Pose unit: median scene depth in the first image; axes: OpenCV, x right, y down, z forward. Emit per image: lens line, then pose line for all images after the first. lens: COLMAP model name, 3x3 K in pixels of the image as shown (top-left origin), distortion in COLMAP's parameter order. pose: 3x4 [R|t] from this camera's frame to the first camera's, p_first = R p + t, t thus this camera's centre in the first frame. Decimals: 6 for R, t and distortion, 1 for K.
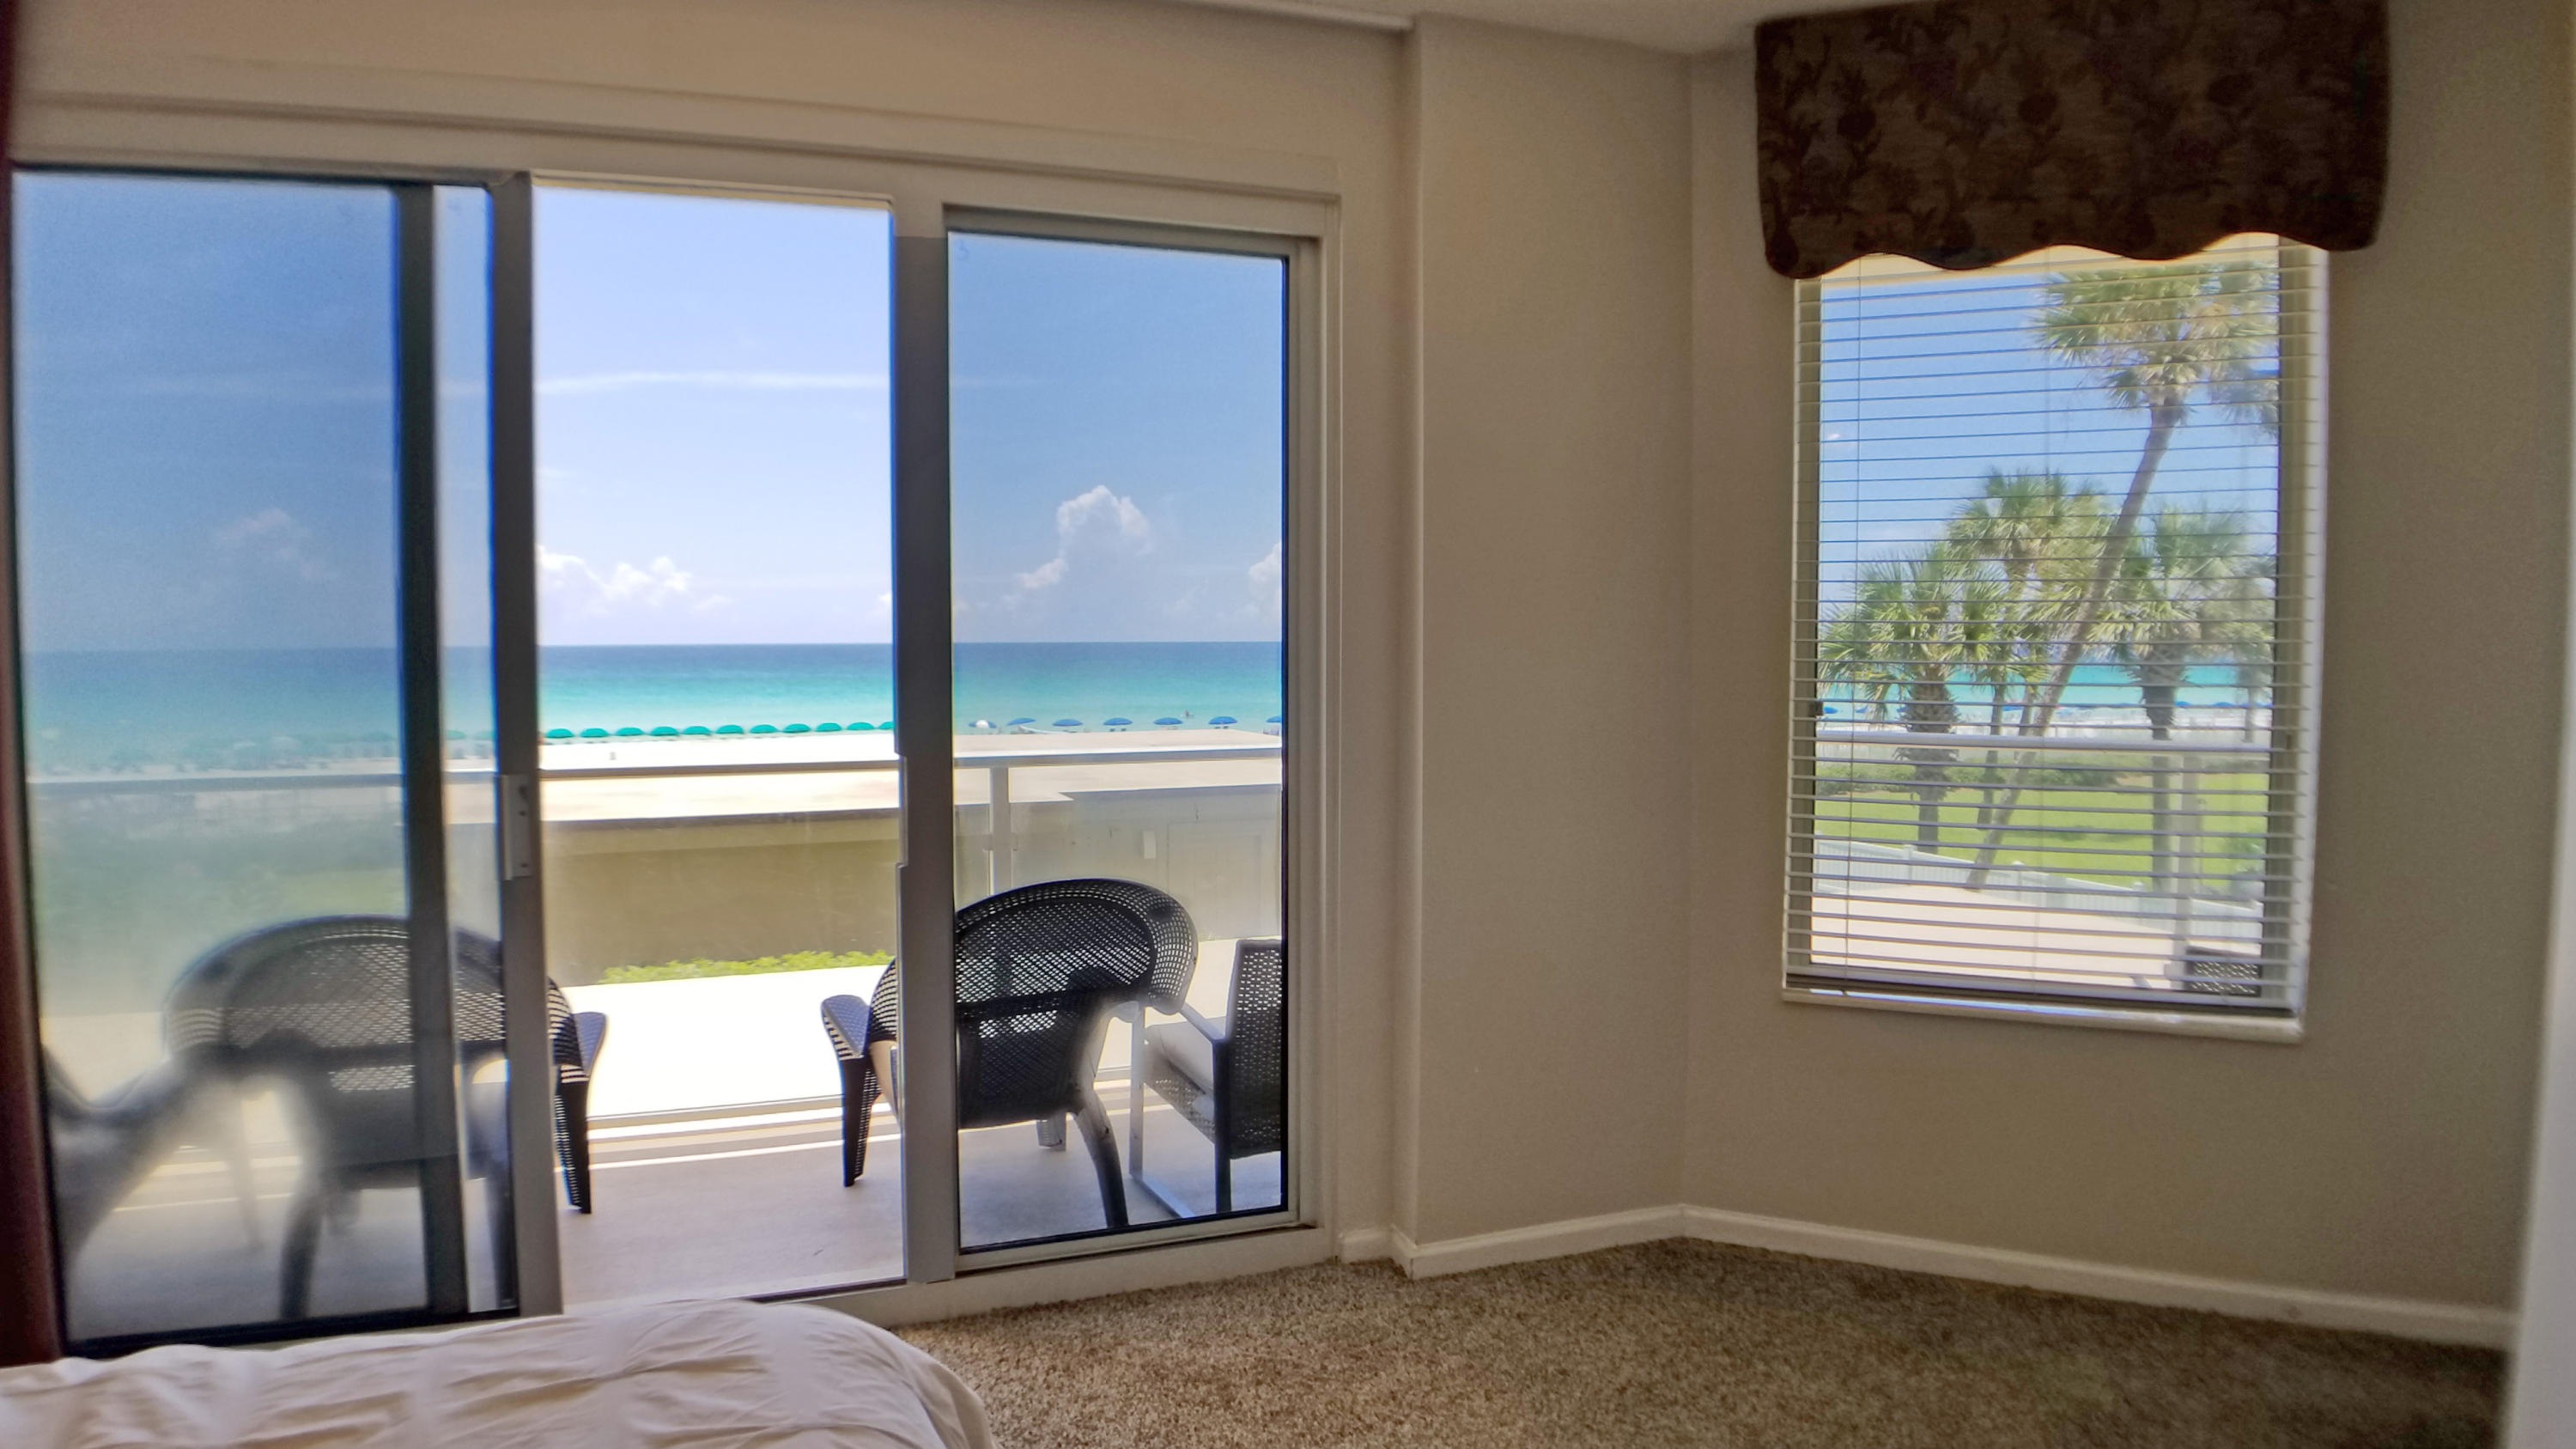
lens RADIAL K [[1420.1, 0, 1236.4], [0, 1420.1, 712.2], [0, 0, 1]] dist [-0.103928, 0.013298]
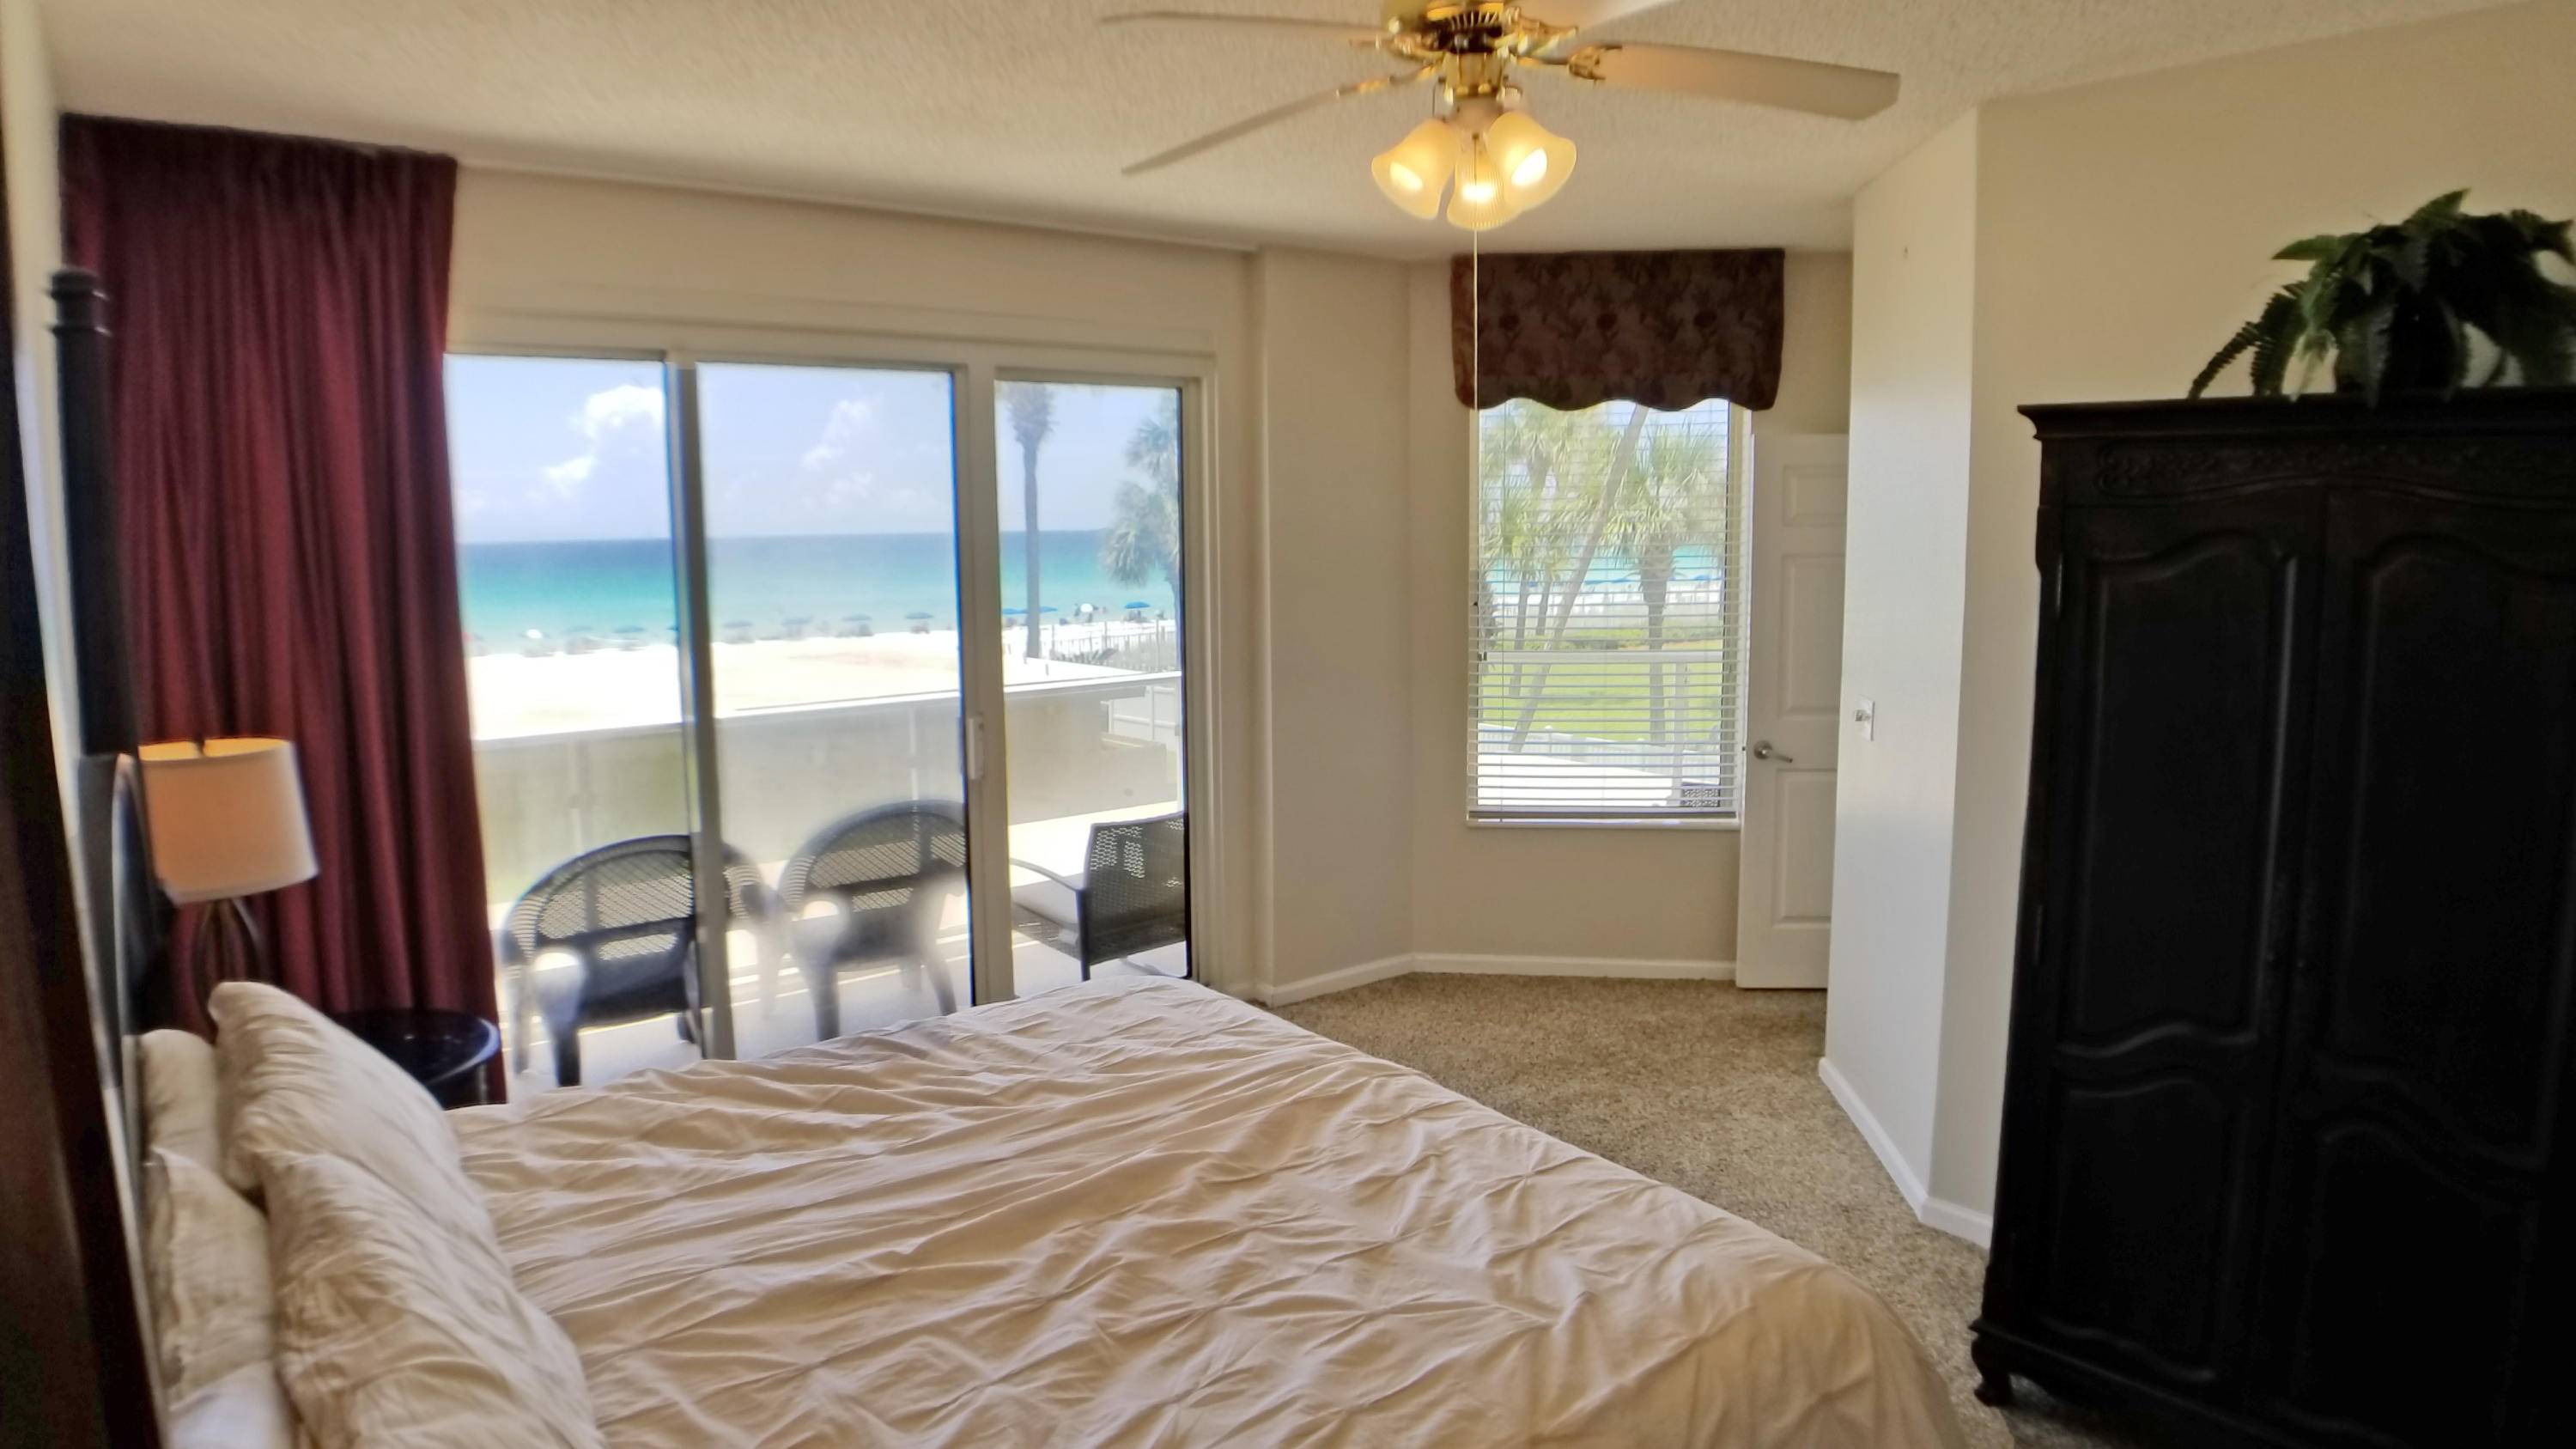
lens RADIAL K [[1426.7, 0, 1237.9], [0, 1426.7, 680.8], [0, 0, 1]] dist [-0.107592, 0.023899]
pose [[0.951121, -0.044515, 0.305593, -0.424320], [0.027485, 0.997831, 0.059808, -0.088742], [-0.307592, -0.048485, 0.950282, -0.596387]]
